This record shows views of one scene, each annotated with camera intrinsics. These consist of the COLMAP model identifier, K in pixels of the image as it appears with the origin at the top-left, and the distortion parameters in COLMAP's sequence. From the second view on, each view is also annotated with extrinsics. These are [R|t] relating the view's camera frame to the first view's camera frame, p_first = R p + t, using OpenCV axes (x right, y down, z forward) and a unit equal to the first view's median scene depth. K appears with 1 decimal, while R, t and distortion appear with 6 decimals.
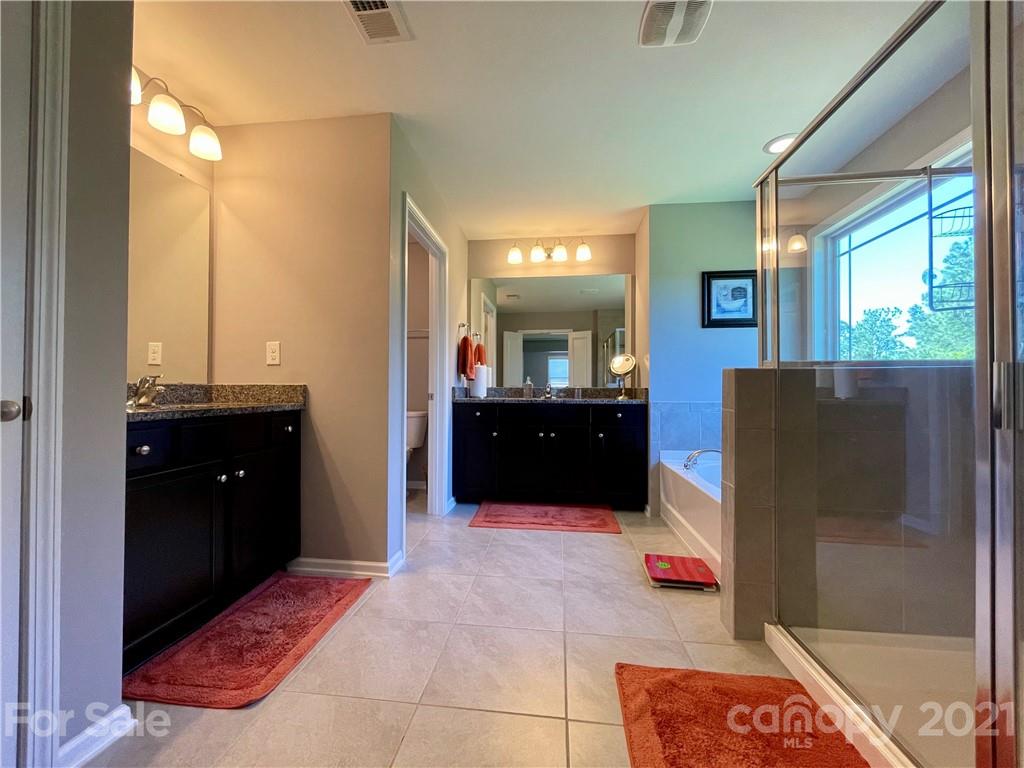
lens RADIAL K [[417.4, 0, 512.4], [0, 417.4, 382.3], [0, 0, 1]] dist [0.016053, -0.000016]
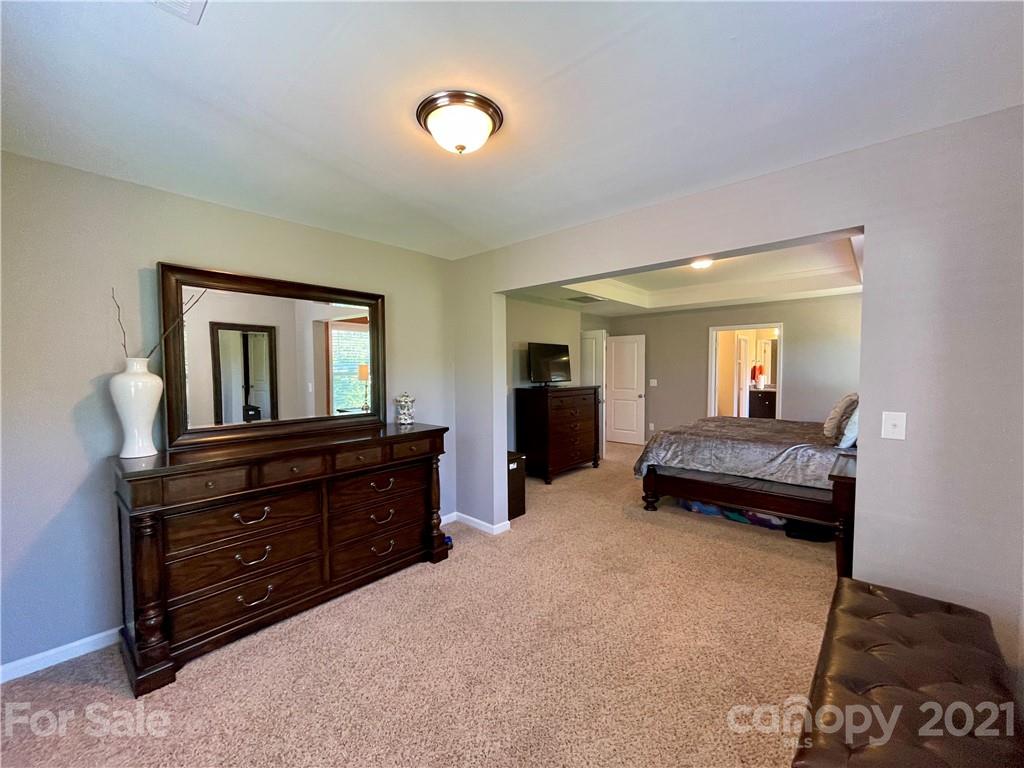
lens RADIAL K [[417.4, 0, 513.6], [0, 417.4, 386.0], [0, 0, 1]] dist [0.016053, -0.000016]
pose [[0.817713, 0.012363, -0.575493, 0.158914], [0.006497, 0.999507, 0.030704, -0.069489], [0.575589, -0.028846, 0.817230, -1.928859]]
